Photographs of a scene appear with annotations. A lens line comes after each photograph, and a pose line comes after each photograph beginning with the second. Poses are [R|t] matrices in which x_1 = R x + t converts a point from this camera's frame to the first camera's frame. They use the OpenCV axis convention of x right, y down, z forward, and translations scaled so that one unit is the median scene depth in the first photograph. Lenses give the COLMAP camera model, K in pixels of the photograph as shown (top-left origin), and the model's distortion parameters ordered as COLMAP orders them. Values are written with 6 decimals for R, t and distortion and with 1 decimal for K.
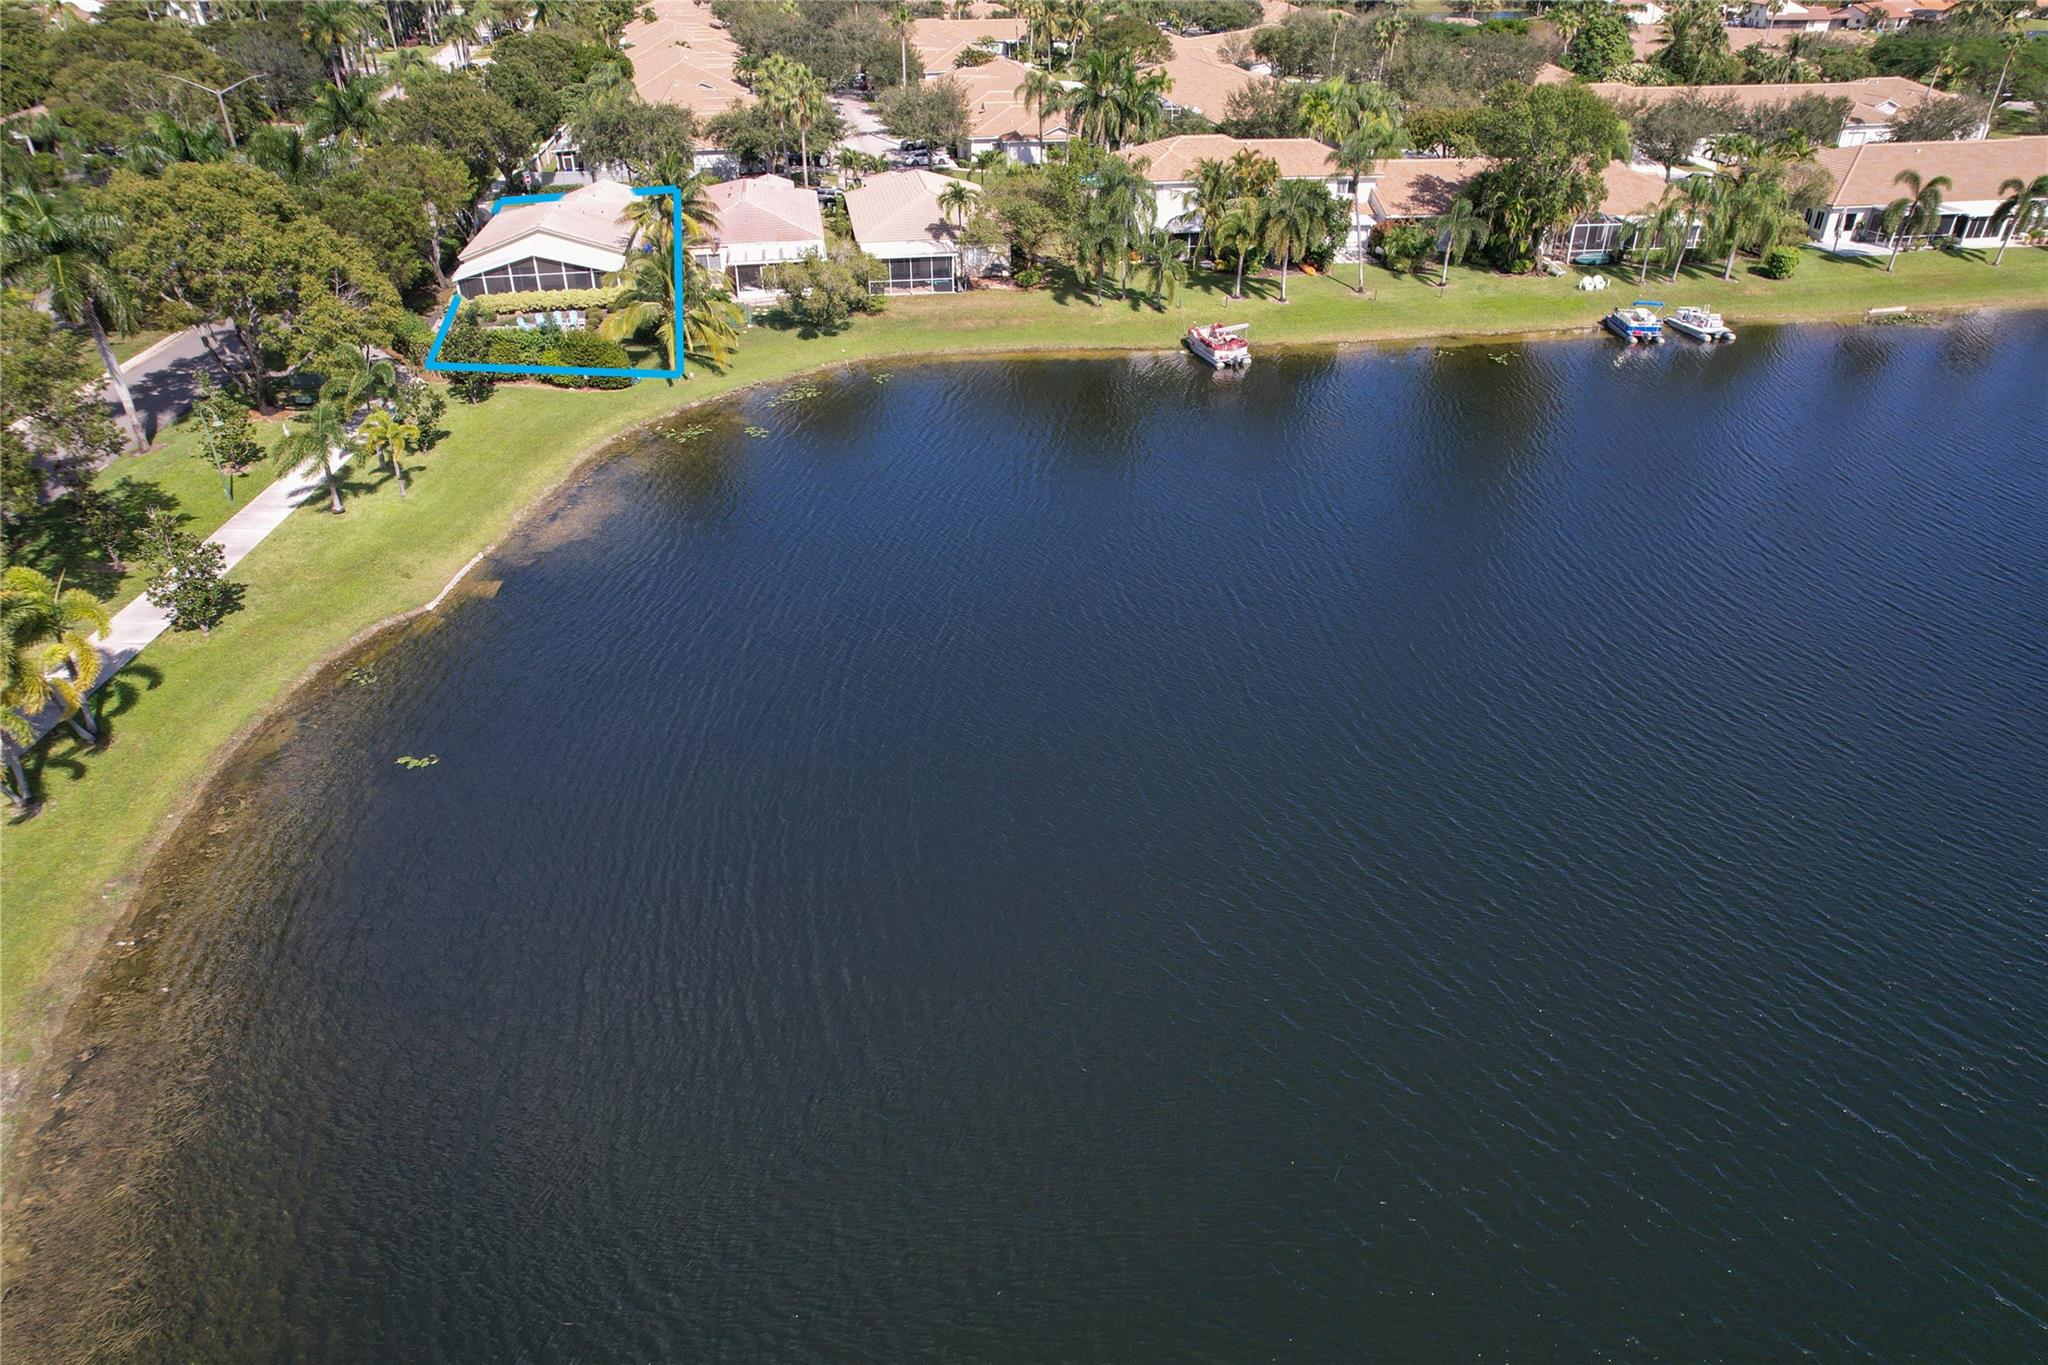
lens RADIAL K [[1289.9, 0, 1024.0], [0, 1289.9, 682.5], [0, 0, 1]] dist [-0.085078, 0.068778]
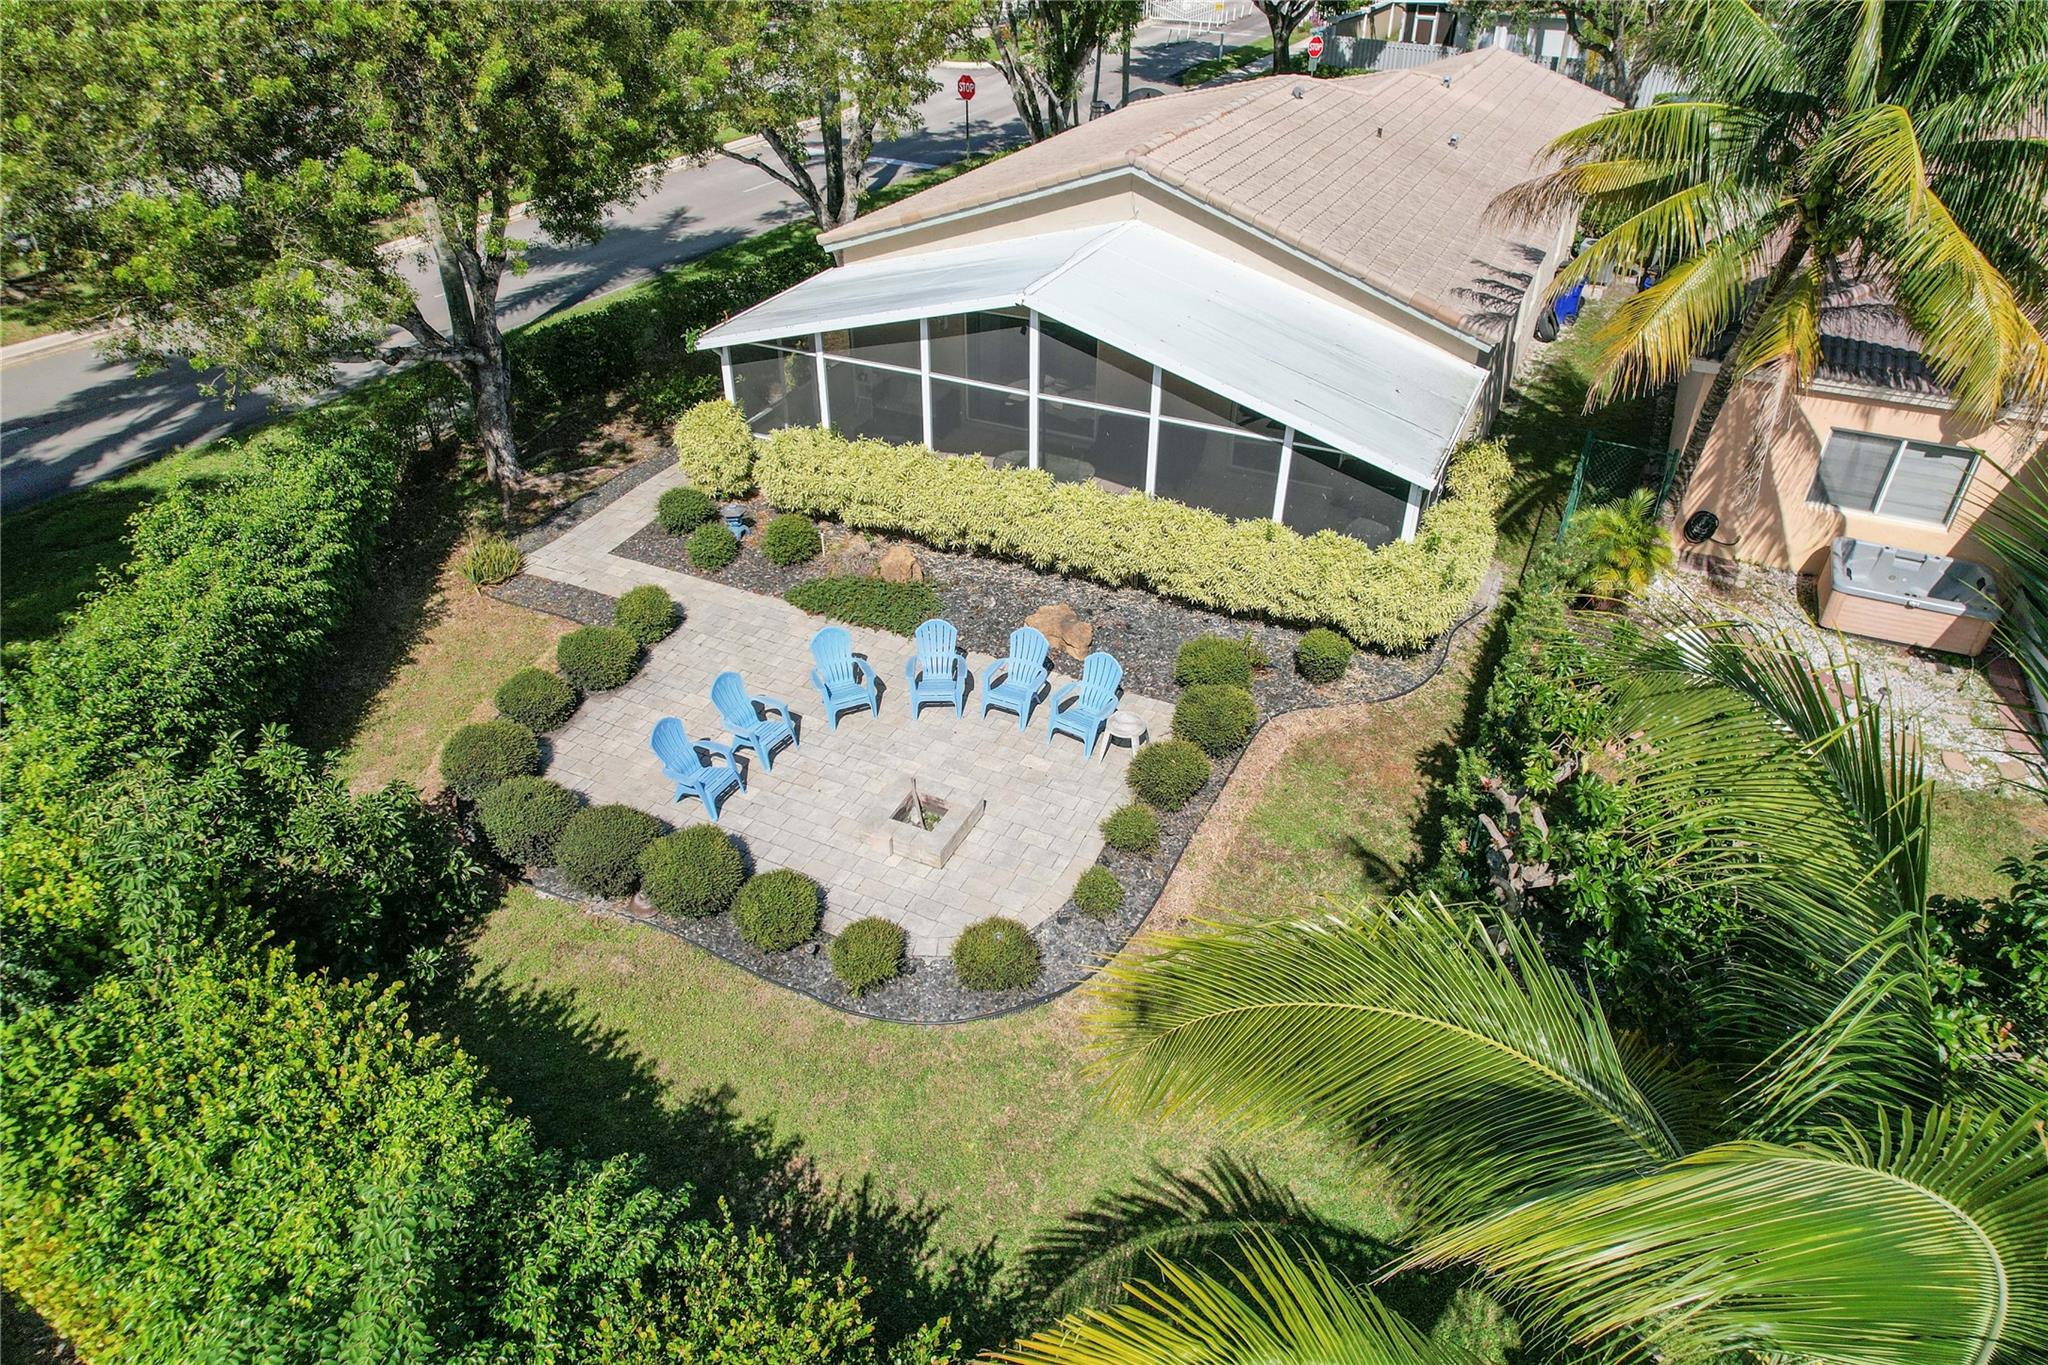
lens RADIAL K [[1289.9, 0, 1024.0], [0, 1289.9, 682.5], [0, 0, 1]] dist [-0.085078, 0.068778]
pose [[0.809977, 0.327487, -0.486508, -0.264444], [-0.306465, 0.943642, 0.124975, -0.298899], [0.500017, 0.047870, 0.864692, 0.809021]]
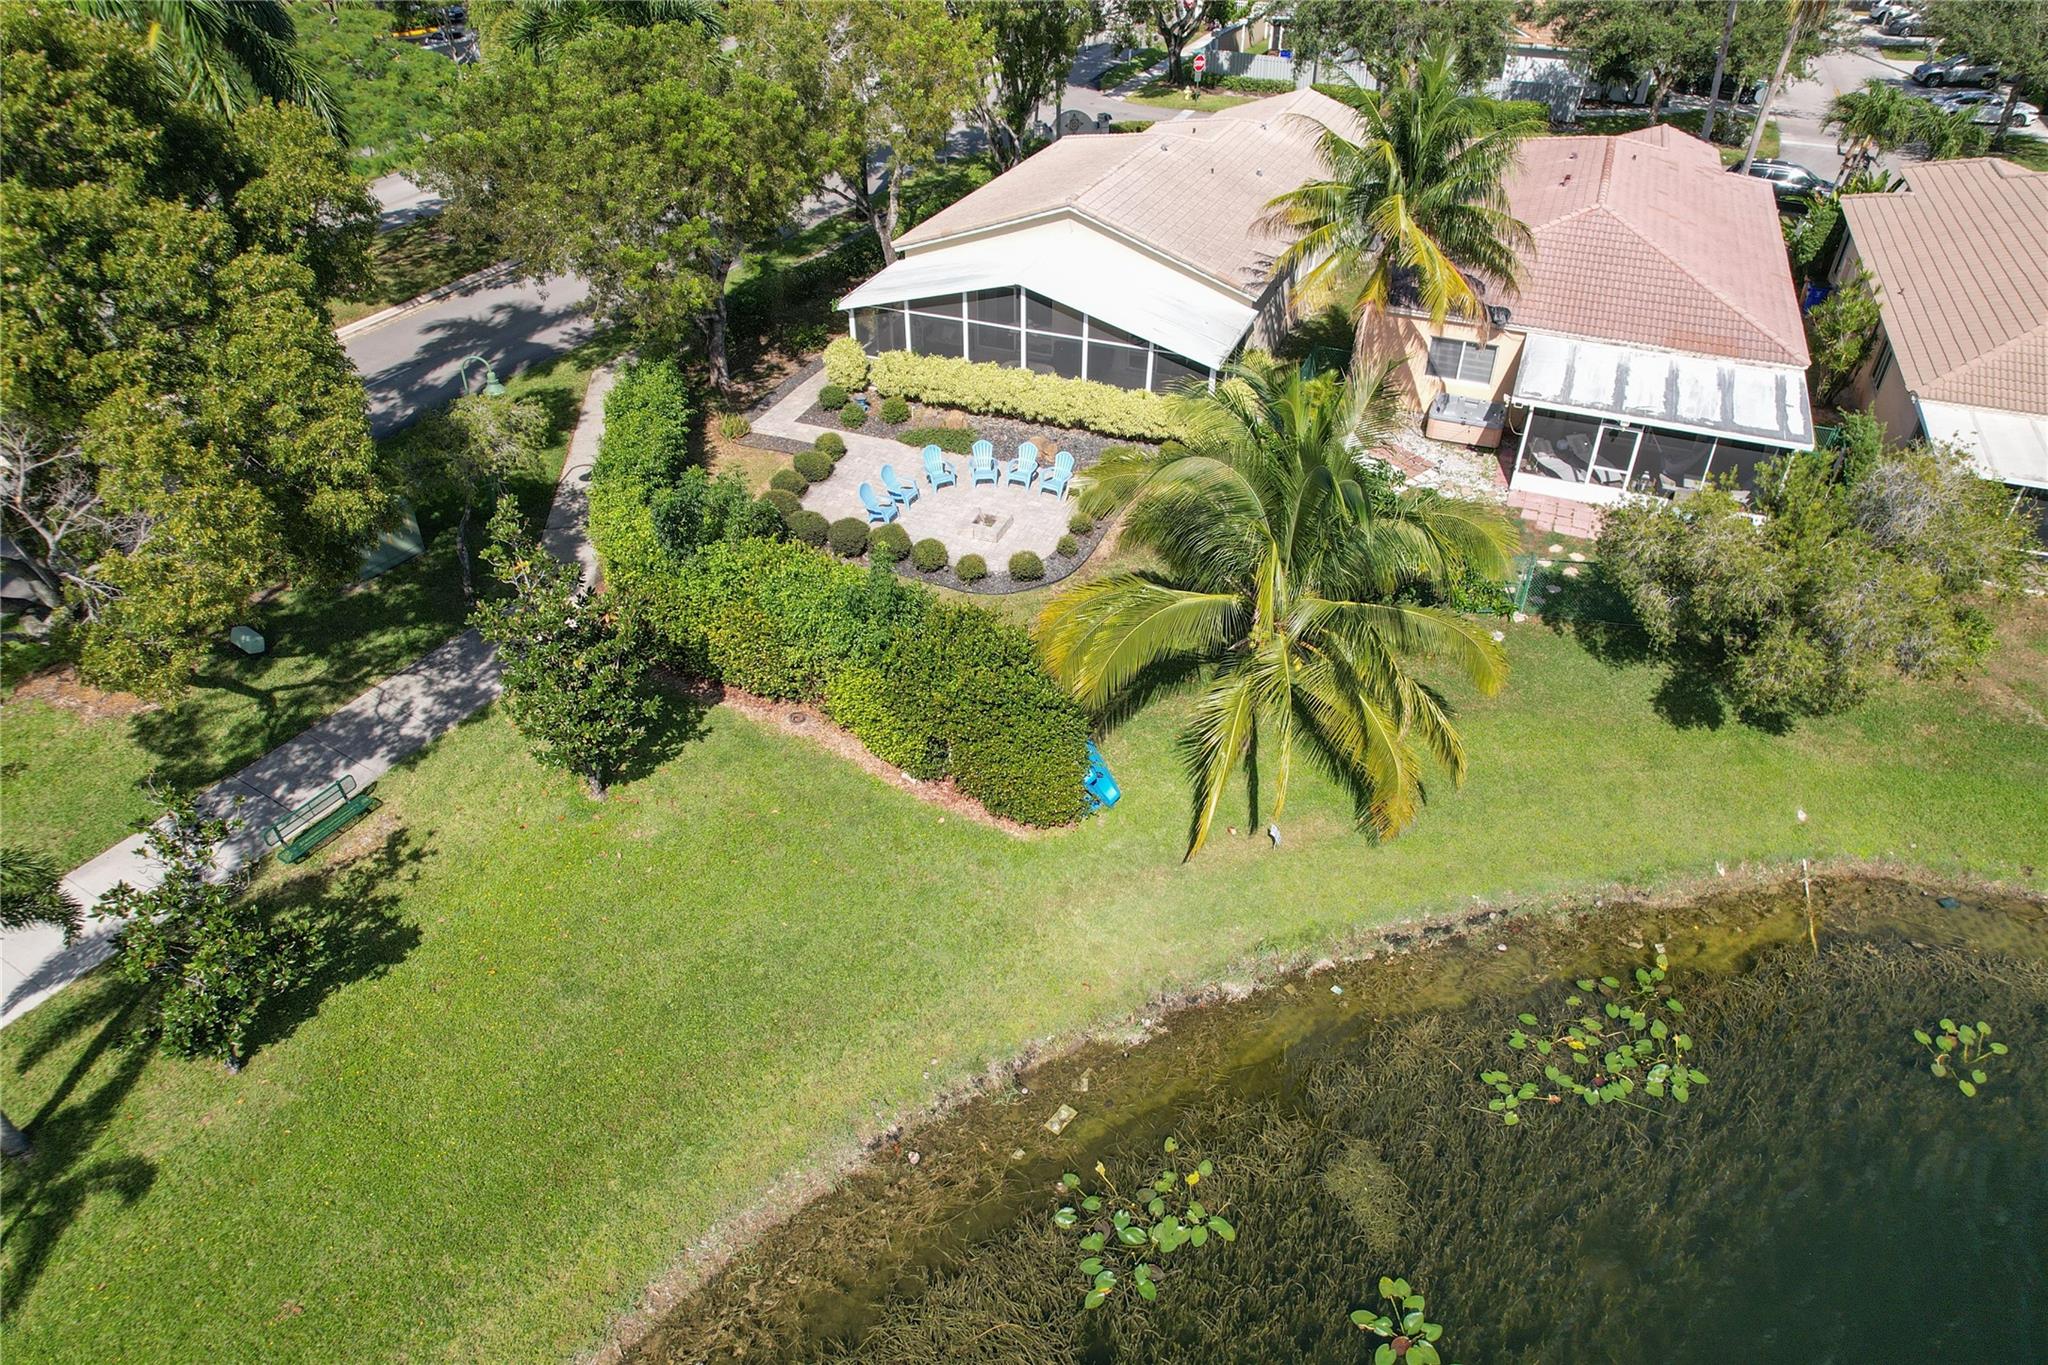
lens RADIAL K [[1289.9, 0, 1024.0], [0, 1289.9, 682.5], [0, 0, 1]] dist [-0.085078, 0.068778]
pose [[0.842117, 0.316774, -0.436456, -0.169561], [-0.278806, 0.948488, 0.150459, -0.273282], [0.461635, -0.005018, 0.887056, 0.631872]]
